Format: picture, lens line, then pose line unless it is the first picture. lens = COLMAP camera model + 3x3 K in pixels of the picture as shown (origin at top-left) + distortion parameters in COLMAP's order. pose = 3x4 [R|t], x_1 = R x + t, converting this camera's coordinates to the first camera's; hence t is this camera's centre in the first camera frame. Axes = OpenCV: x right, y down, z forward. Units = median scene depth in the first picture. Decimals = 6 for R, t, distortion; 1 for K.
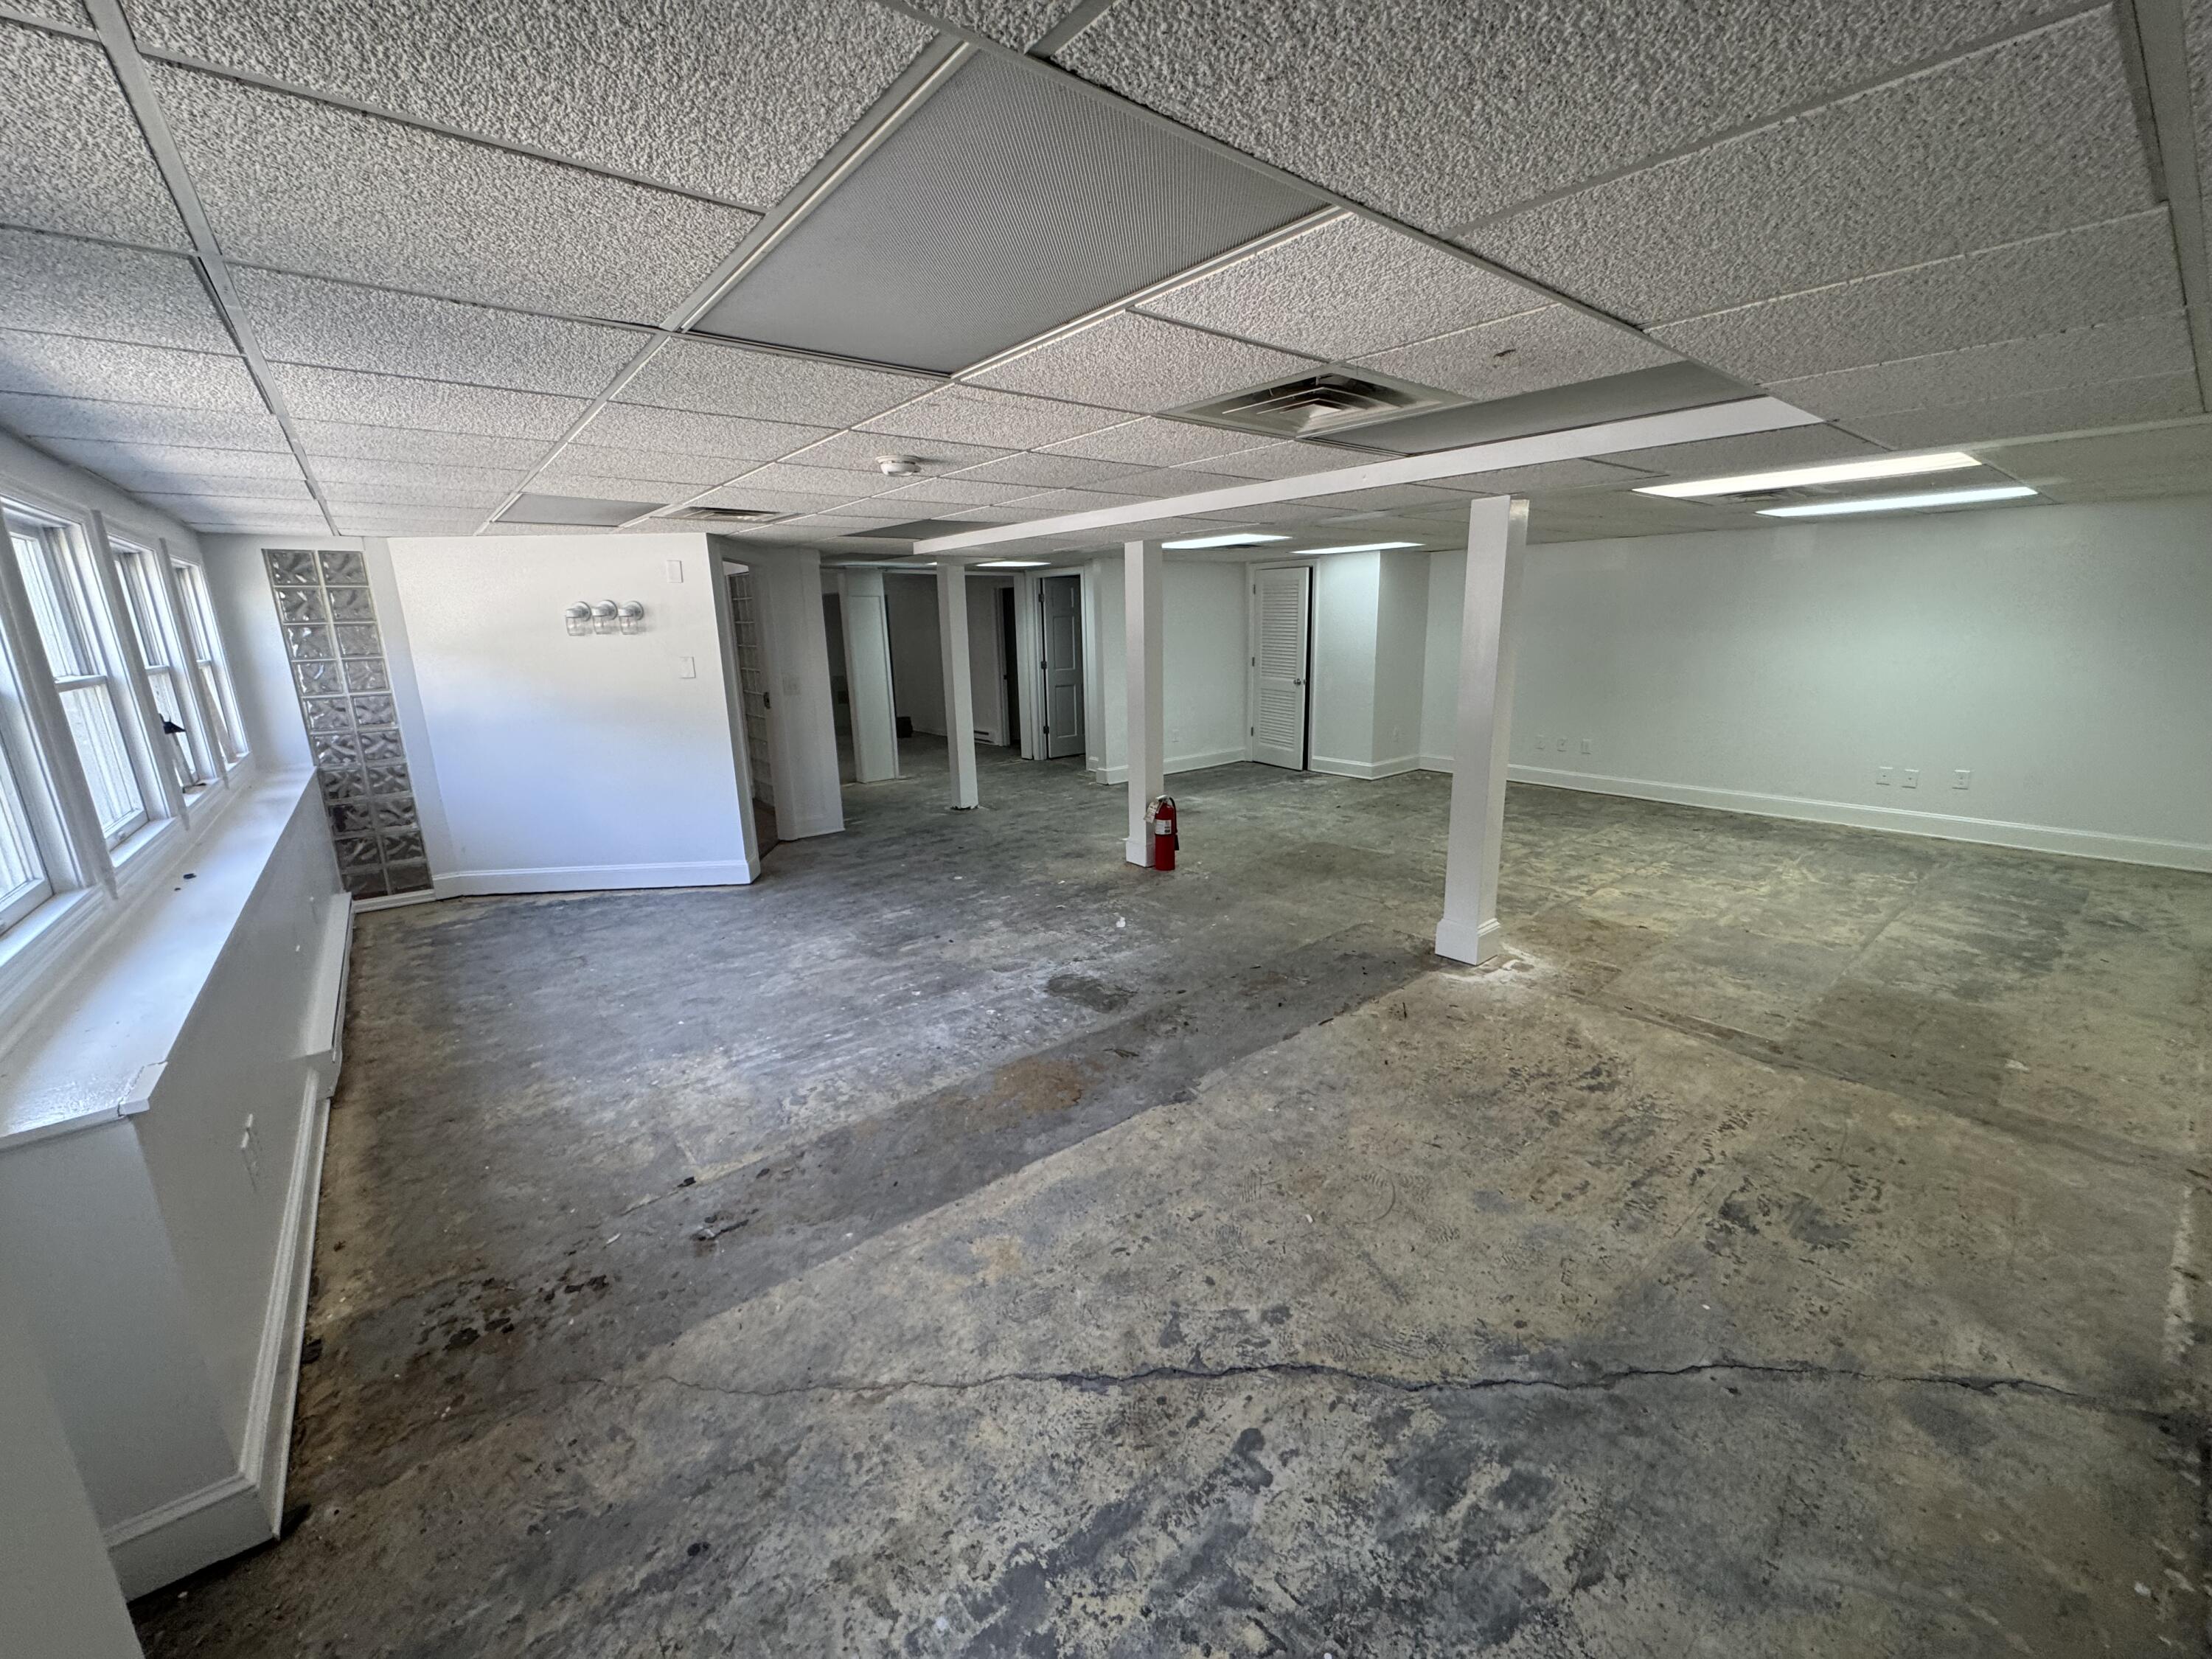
lens RADIAL K [[880.3, 0, 1105.8], [0, 880.3, 833.3], [0, 0, 1]] dist [-0.002493, 0.000667]
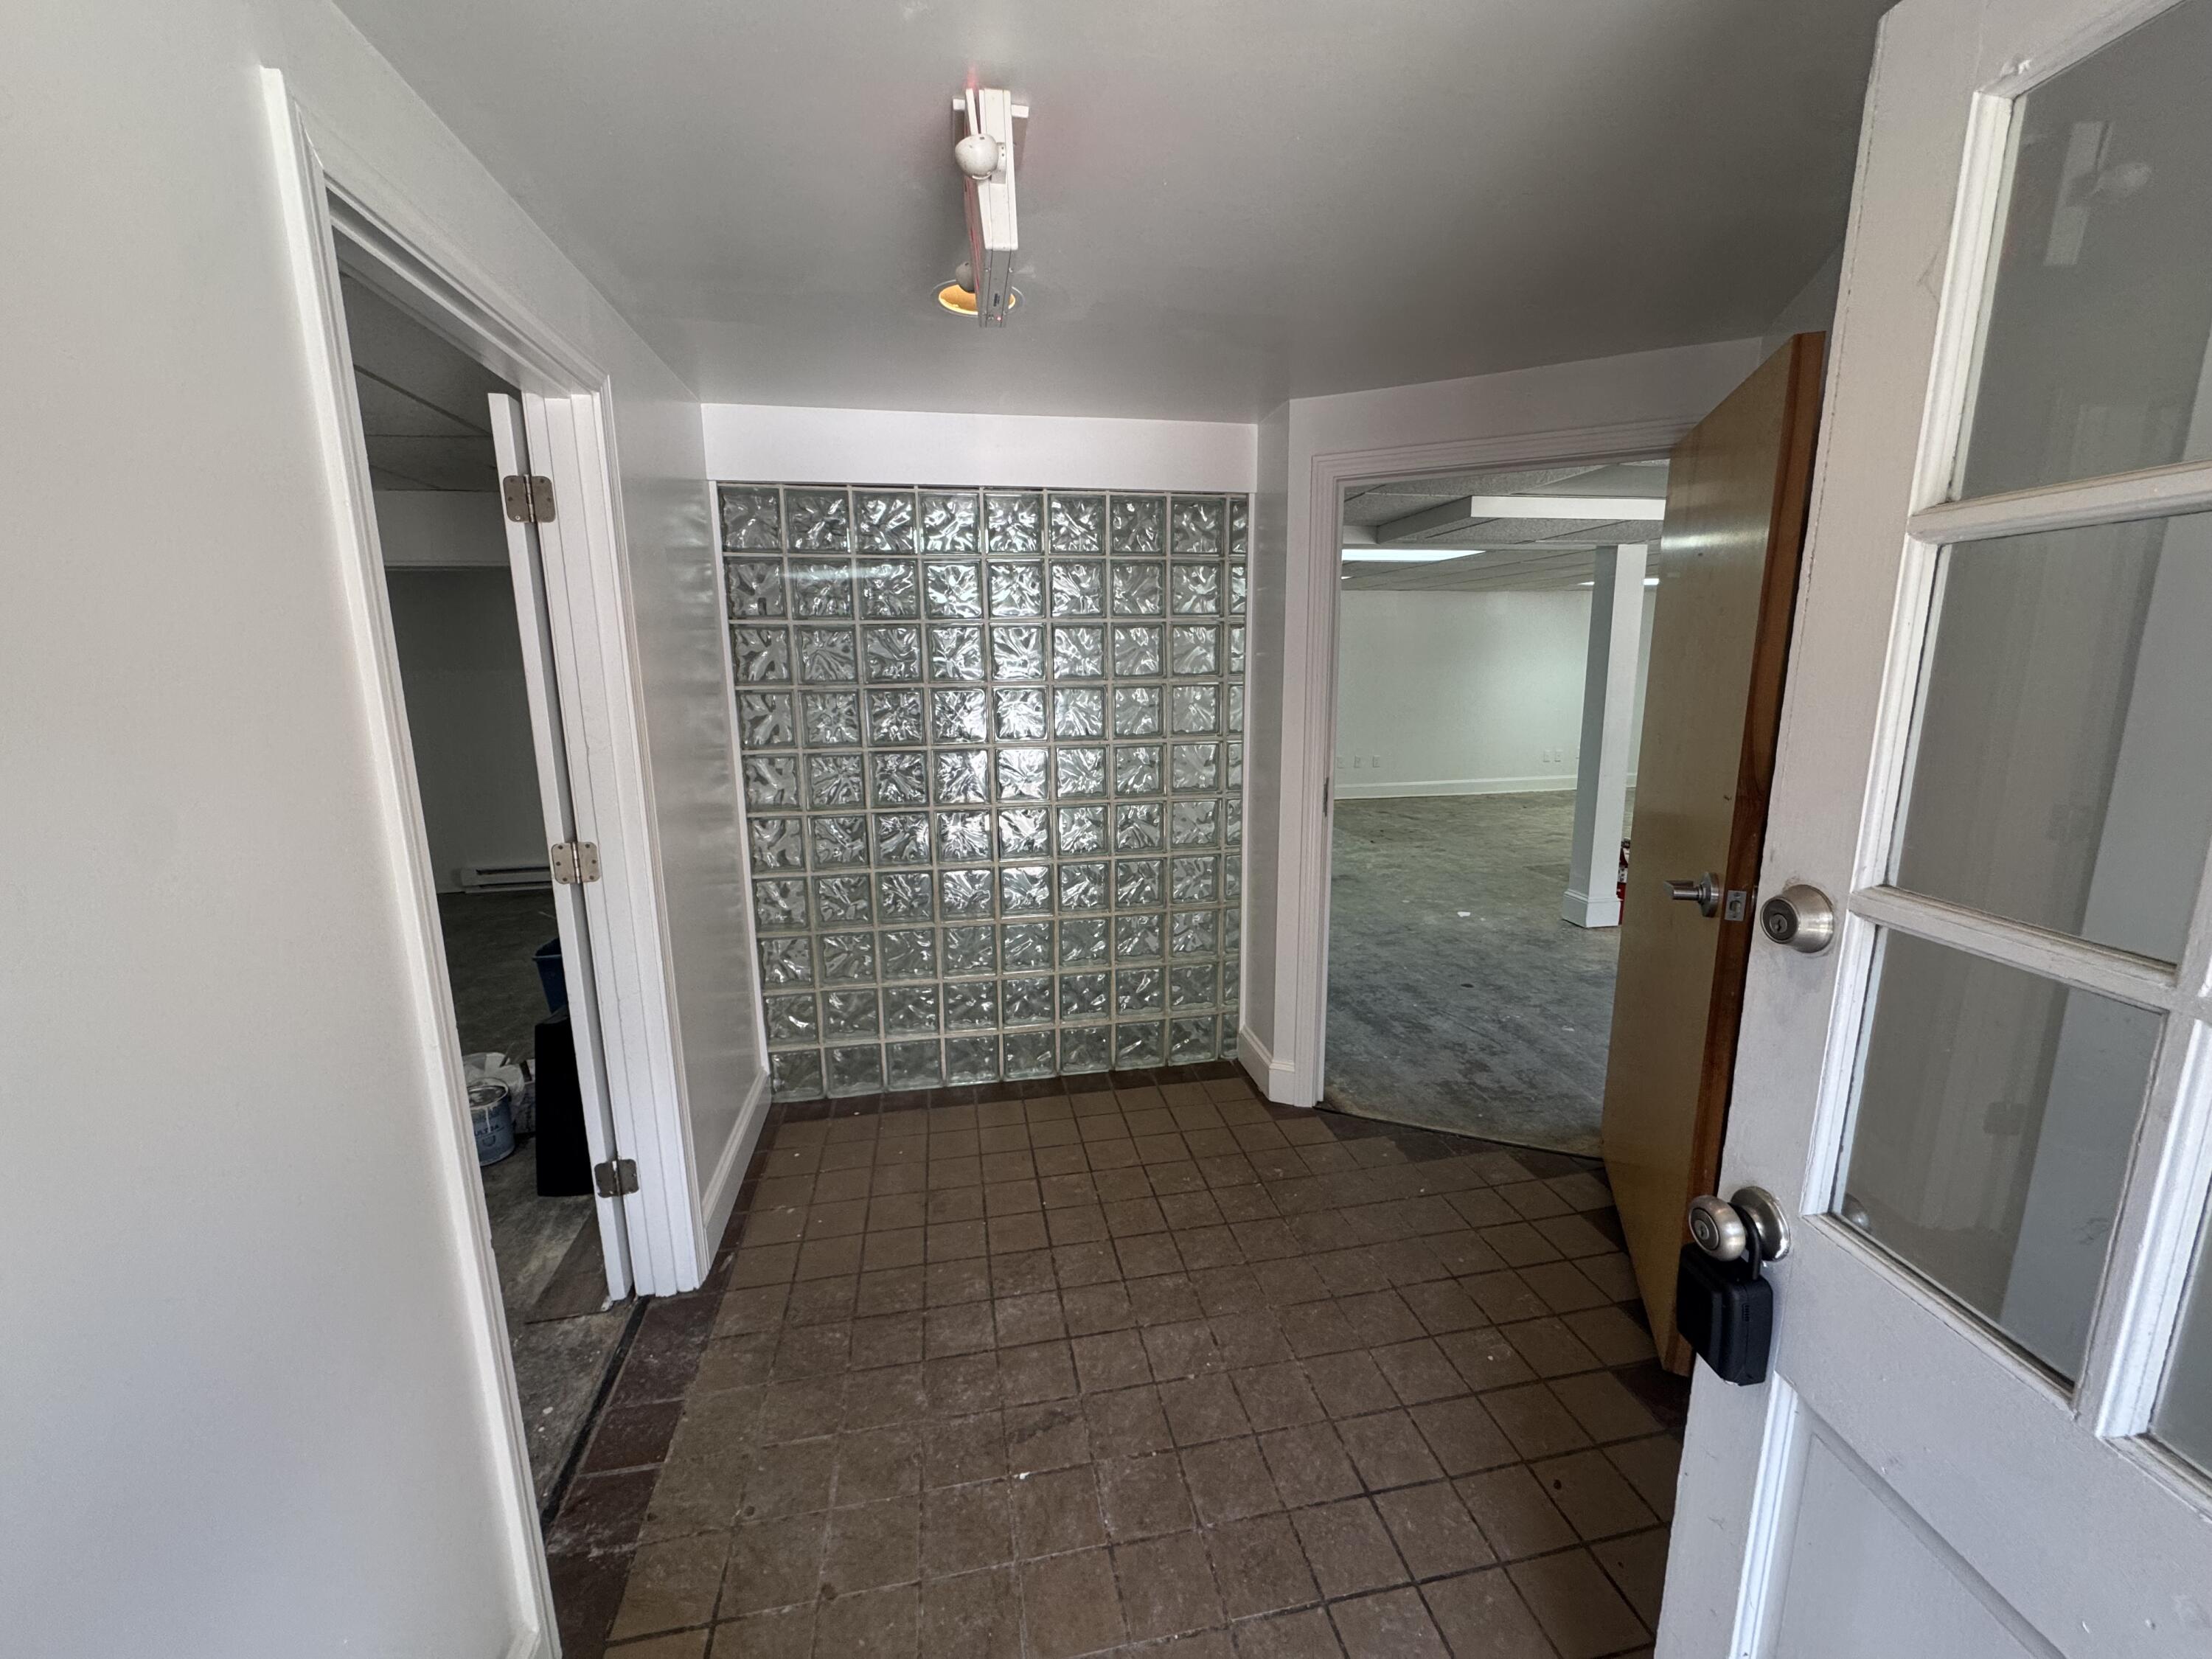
lens RADIAL K [[880.3, 0, 1109.1], [0, 880.3, 822.9], [0, 0, 1]] dist [-0.002493, 0.000667]
pose [[0.469602, -0.147334, 0.870498, -1.196178], [0.215107, 0.975358, 0.049039, -0.270305], [-0.856272, 0.164221, 0.489723, 1.289330]]
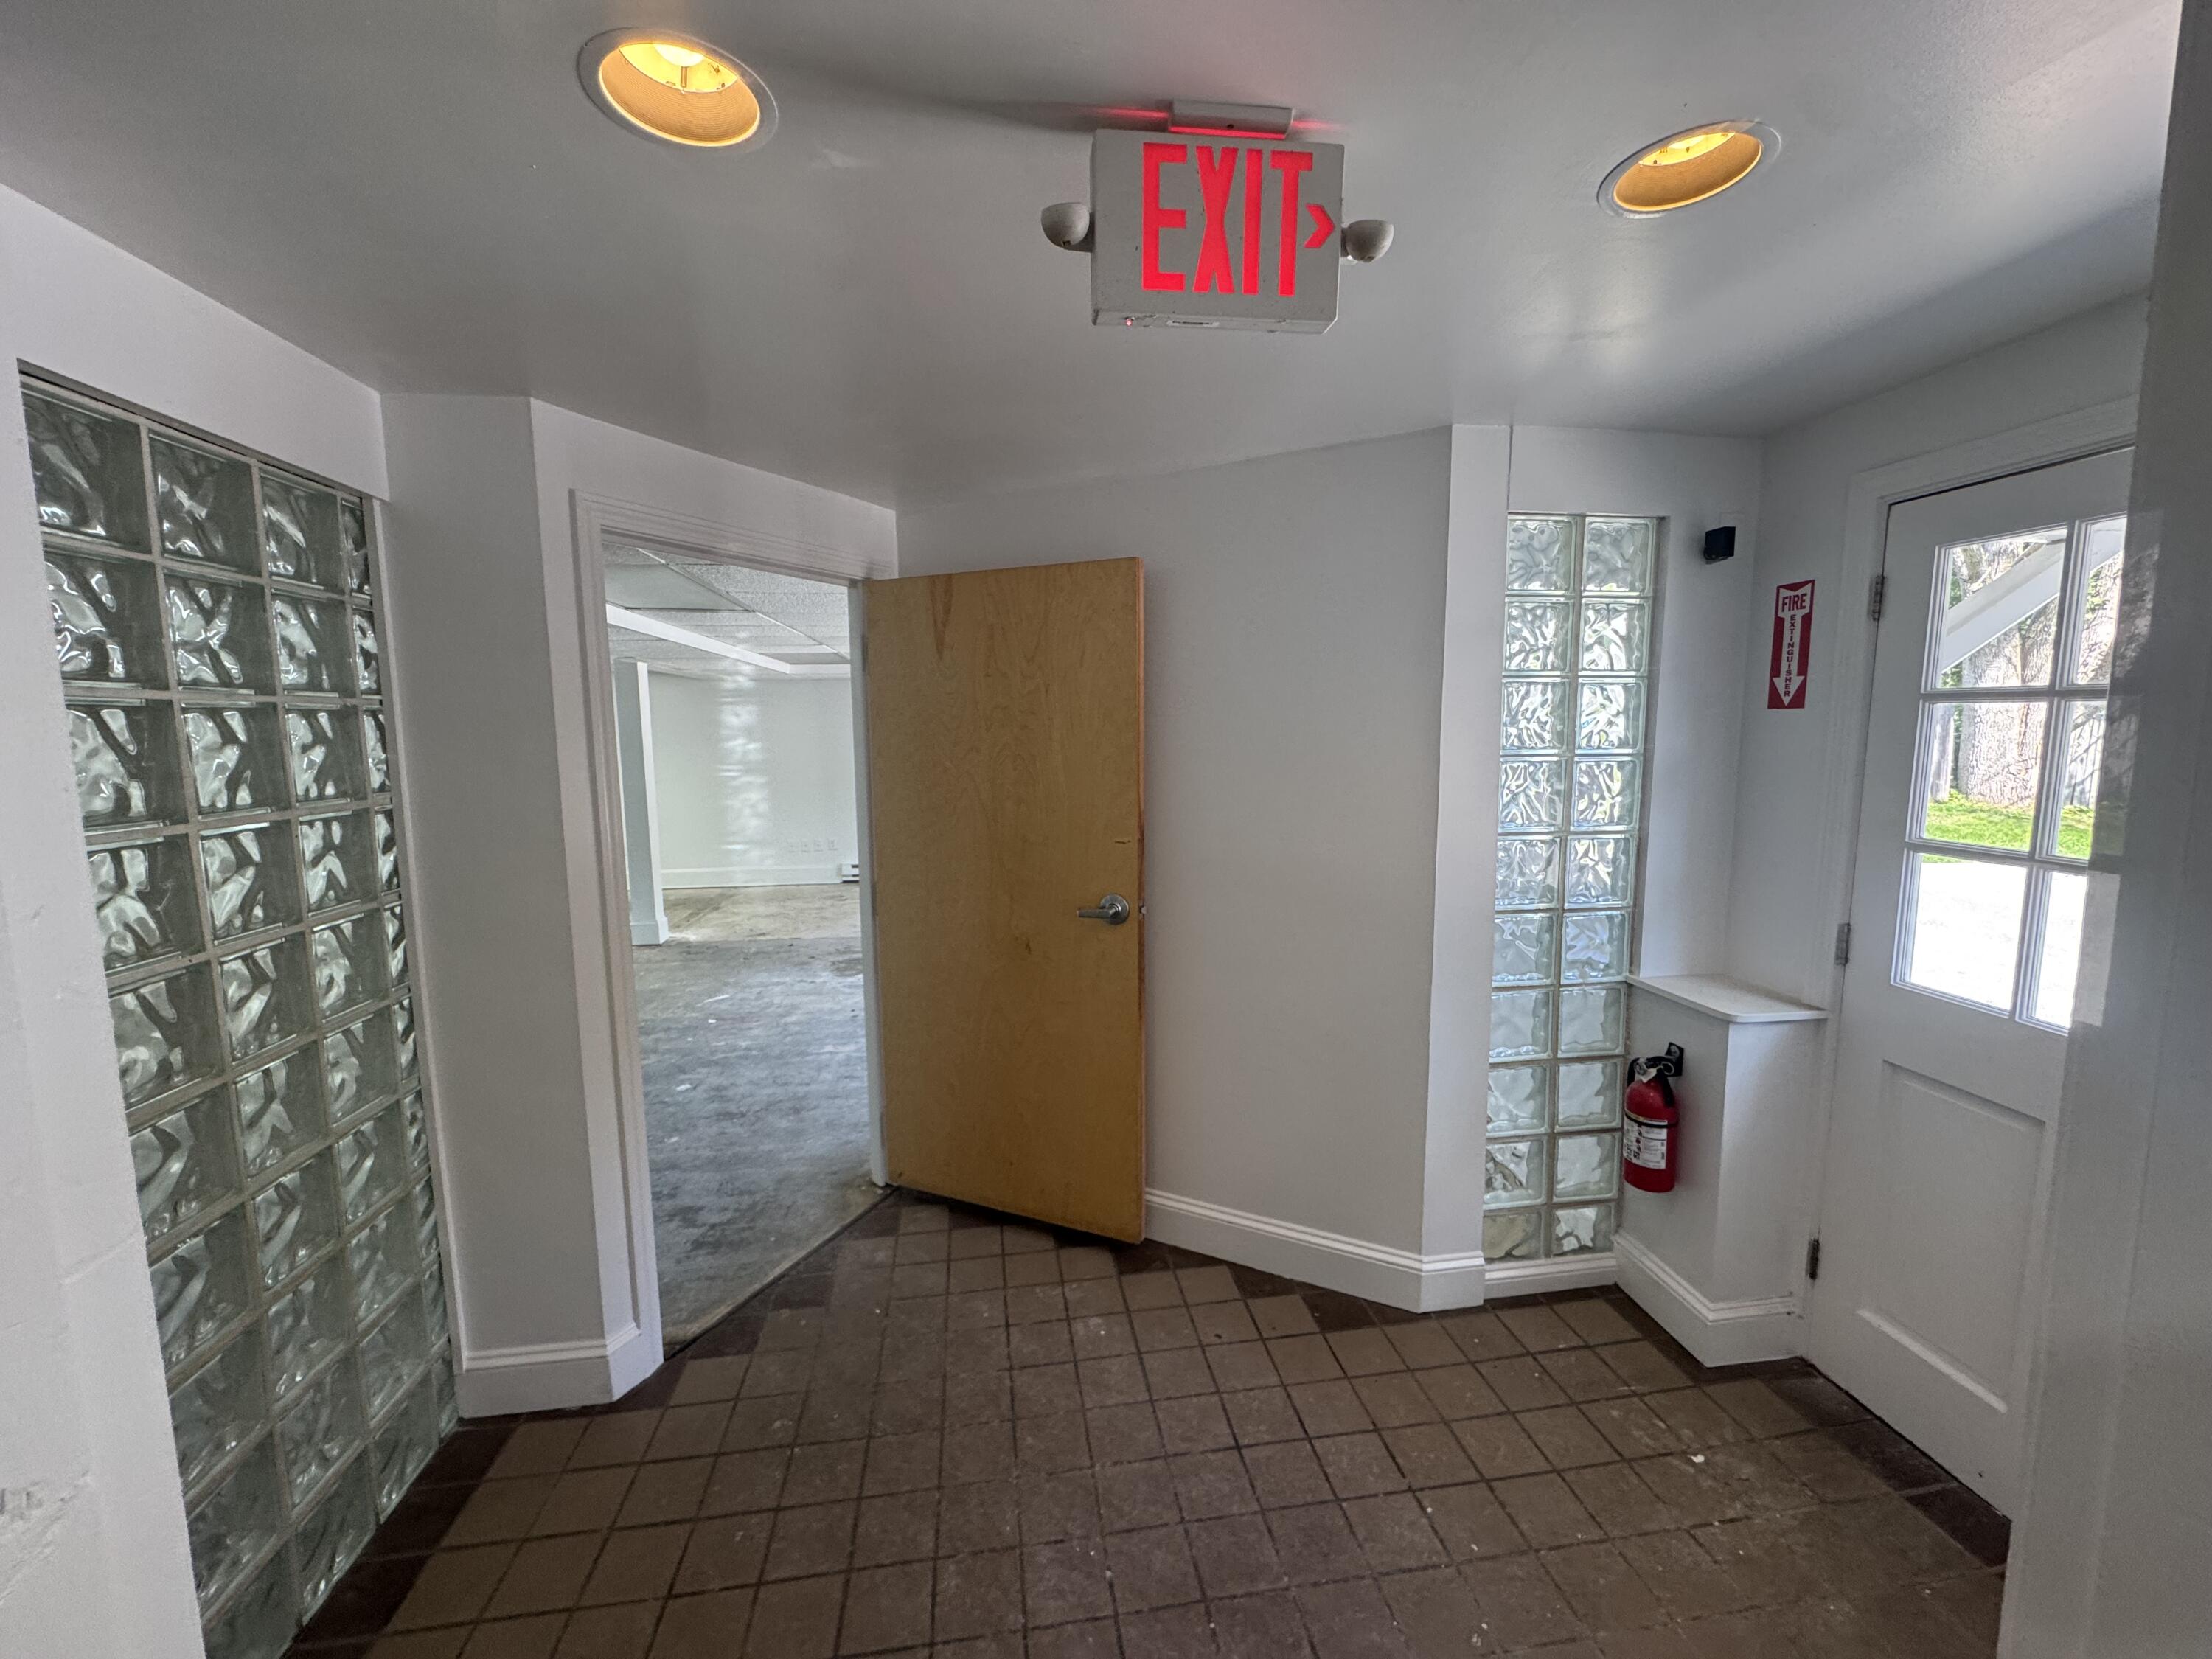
lens RADIAL K [[880.3, 0, 1101.0], [0, 880.3, 824.5], [0, 0, 1]] dist [-0.002493, 0.000667]
pose [[-0.856325, -0.023584, 0.515899, -1.027957], [0.156550, 0.940099, 0.302829, -0.388465], [-0.492138, 0.340084, -0.801338, 1.696887]]
